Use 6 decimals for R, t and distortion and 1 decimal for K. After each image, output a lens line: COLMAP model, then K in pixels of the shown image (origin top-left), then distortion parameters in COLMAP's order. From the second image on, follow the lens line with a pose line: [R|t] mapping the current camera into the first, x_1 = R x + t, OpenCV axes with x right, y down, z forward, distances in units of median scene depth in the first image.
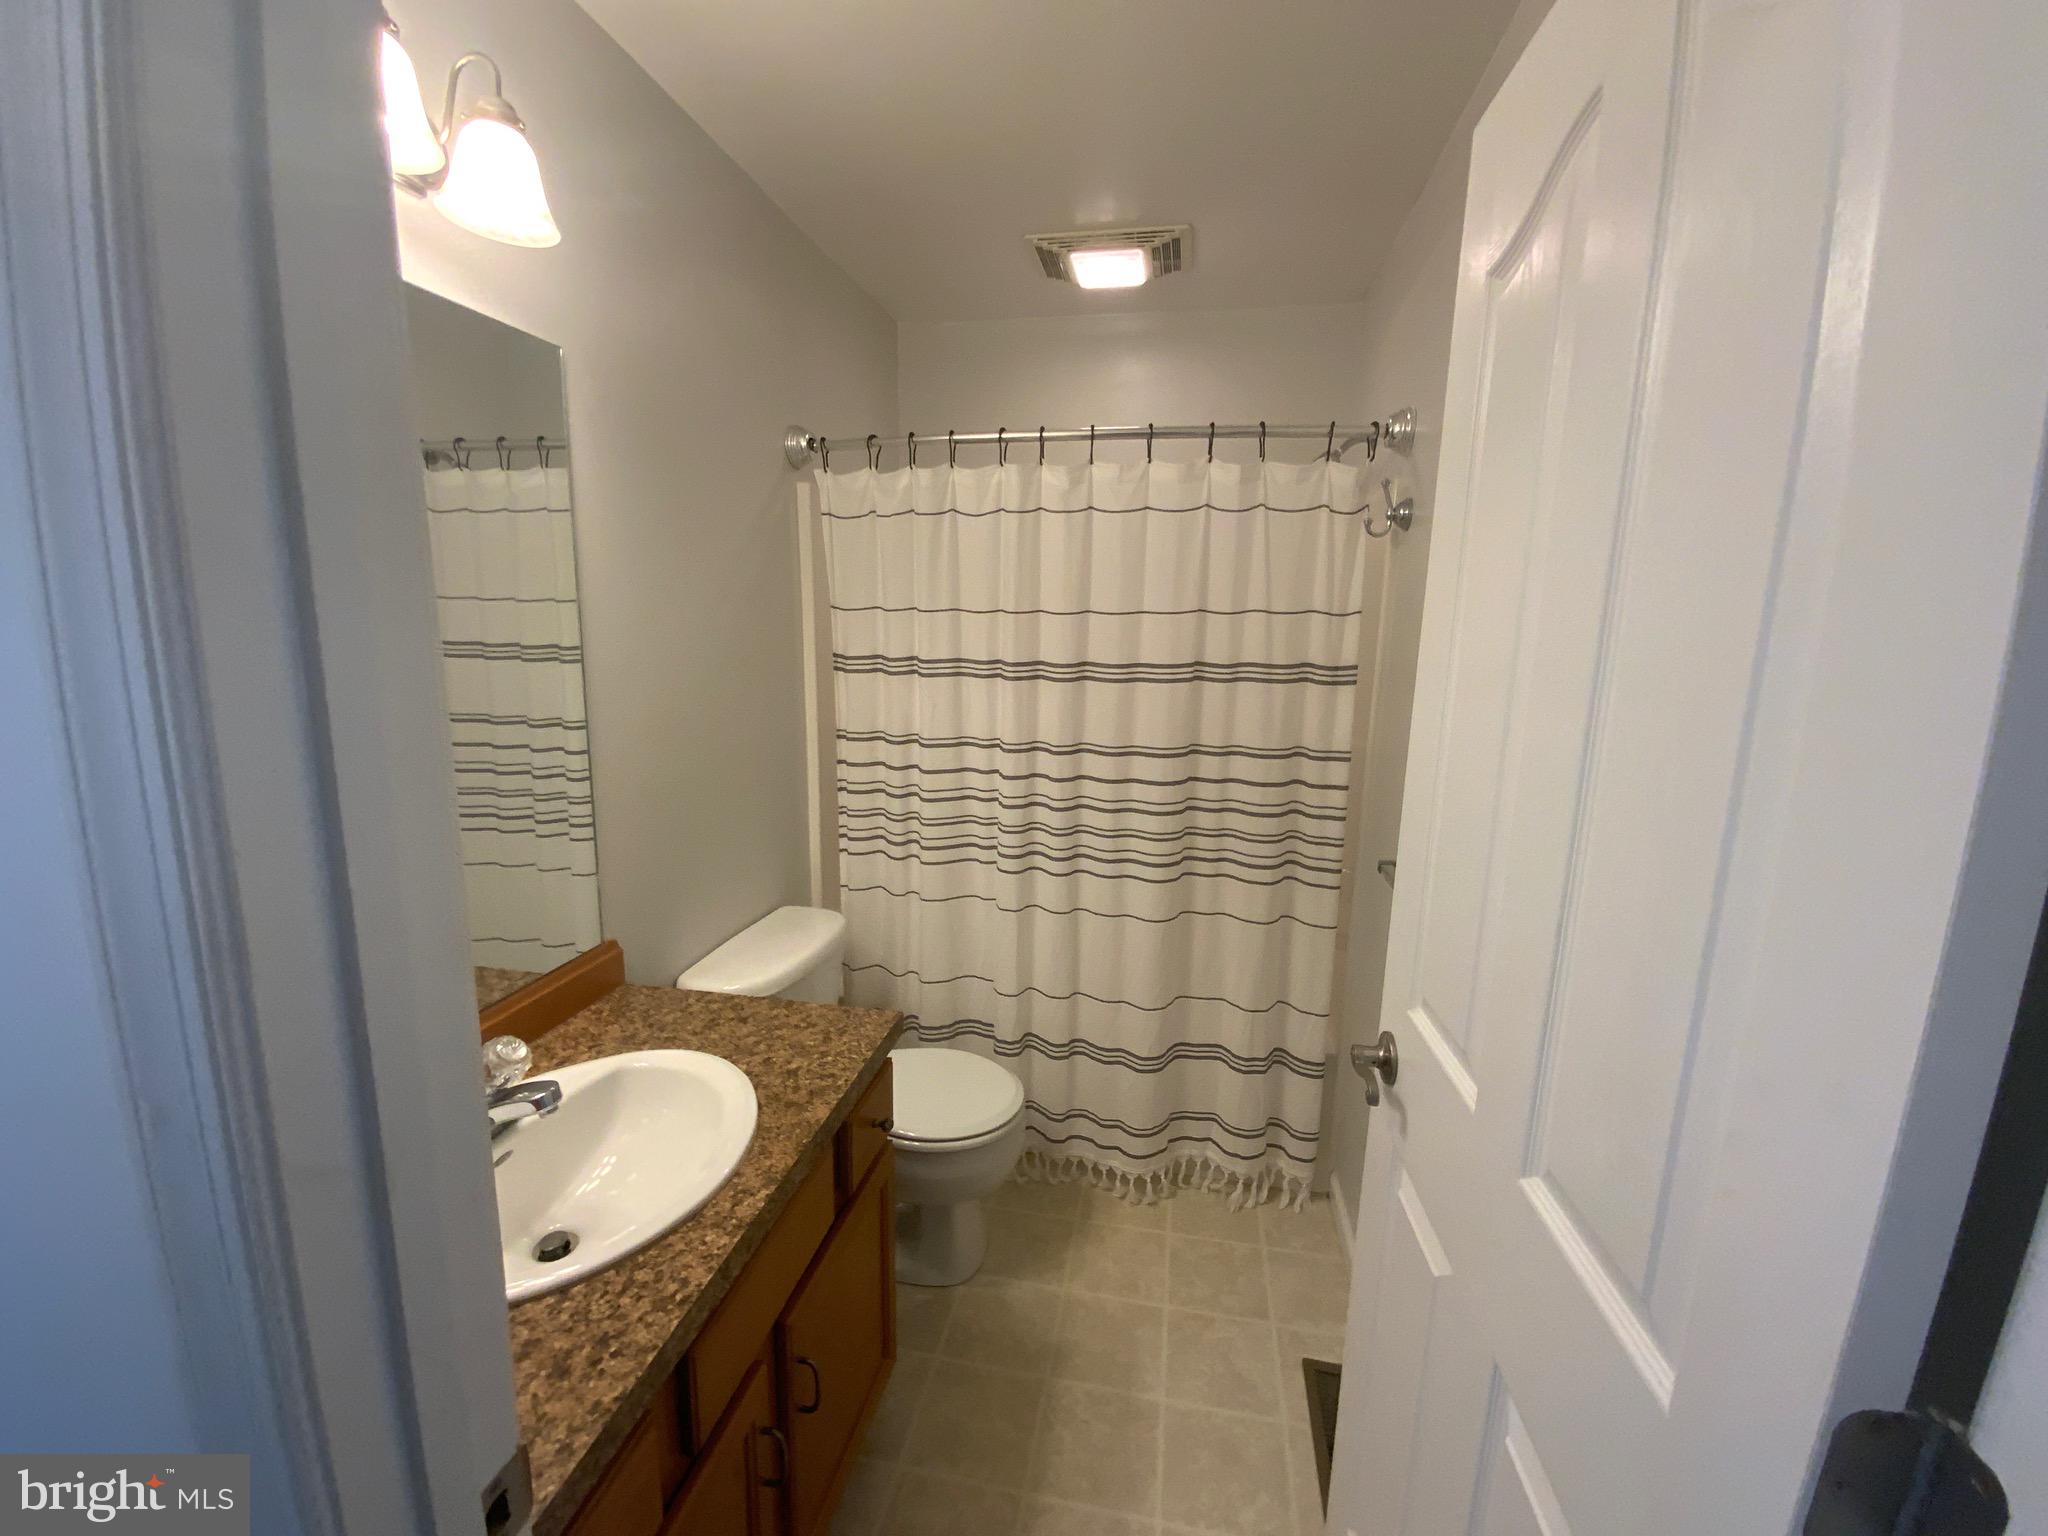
lens RADIAL K [[839.9, 0, 1027.3], [0, 839.9, 768.4], [0, 0, 1]] dist [0.000772, -0.000435]
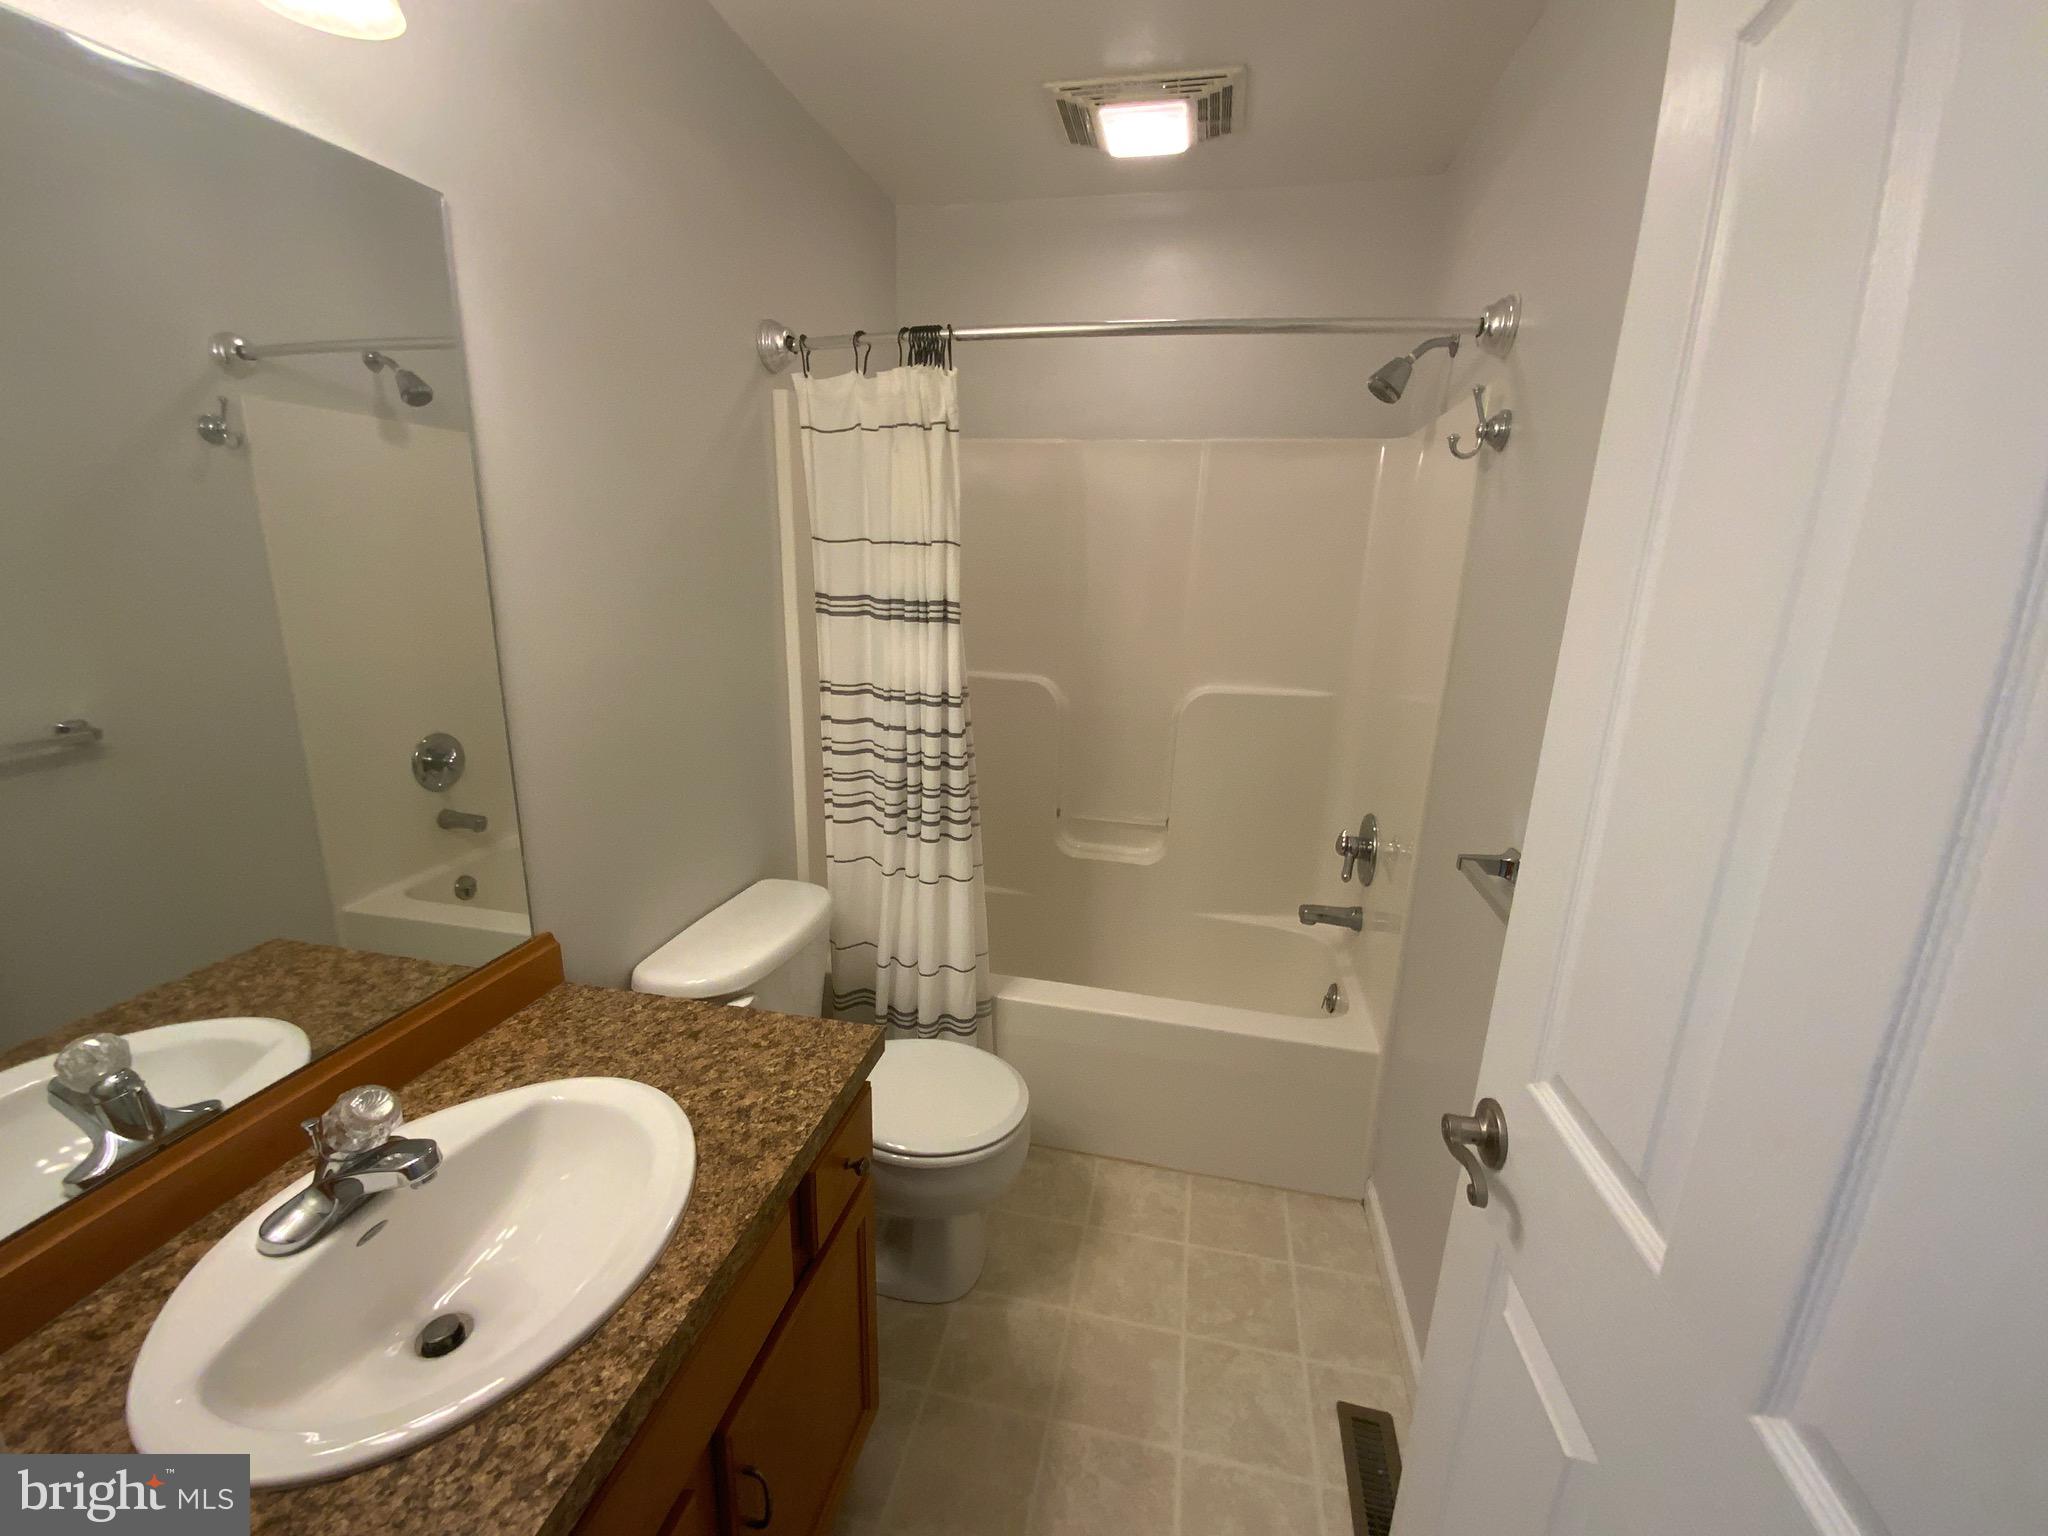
lens RADIAL K [[848.8, 0, 1024.0], [0, 848.8, 768.0], [0, 0, 1]] dist [-0.011114, 0.000111]
pose [[0.999668, 0.014582, -0.021234, 0.006001], [-0.013040, 0.997389, 0.071036, -0.029870], [0.022214, -0.070735, 0.997248, 0.168277]]
